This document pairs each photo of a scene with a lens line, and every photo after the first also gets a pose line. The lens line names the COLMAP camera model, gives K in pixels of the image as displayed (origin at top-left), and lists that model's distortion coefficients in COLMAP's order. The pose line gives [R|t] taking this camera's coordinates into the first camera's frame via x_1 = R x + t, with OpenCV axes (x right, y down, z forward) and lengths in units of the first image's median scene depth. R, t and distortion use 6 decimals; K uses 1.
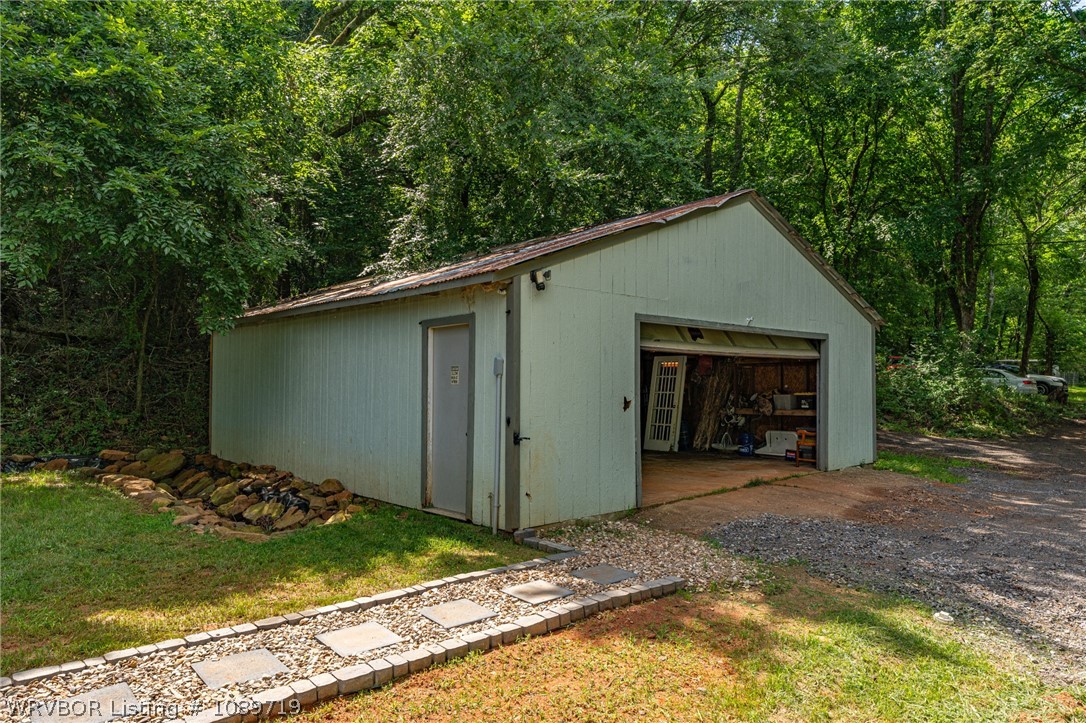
lens RADIAL K [[711.3, 0, 543.1], [0, 711.3, 364.3], [0, 0, 1]] dist [-0.000192, -0.000162]
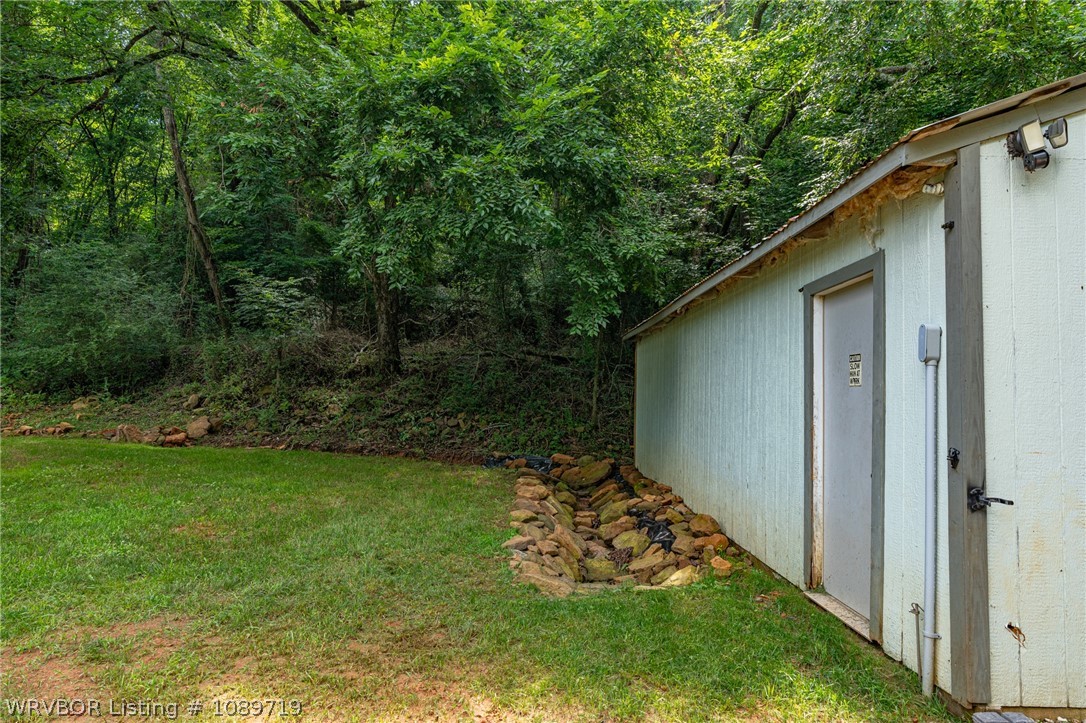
lens RADIAL K [[611.0, 0, 541.2], [0, 611.0, 361.6], [0, 0, 1]] dist [-0.002584, 0.003222]
pose [[0.746548, -0.023677, -0.664910, 0.014511], [-0.007624, 0.998997, -0.044134, 0.031893], [0.665288, 0.038018, 0.745618, 0.458220]]
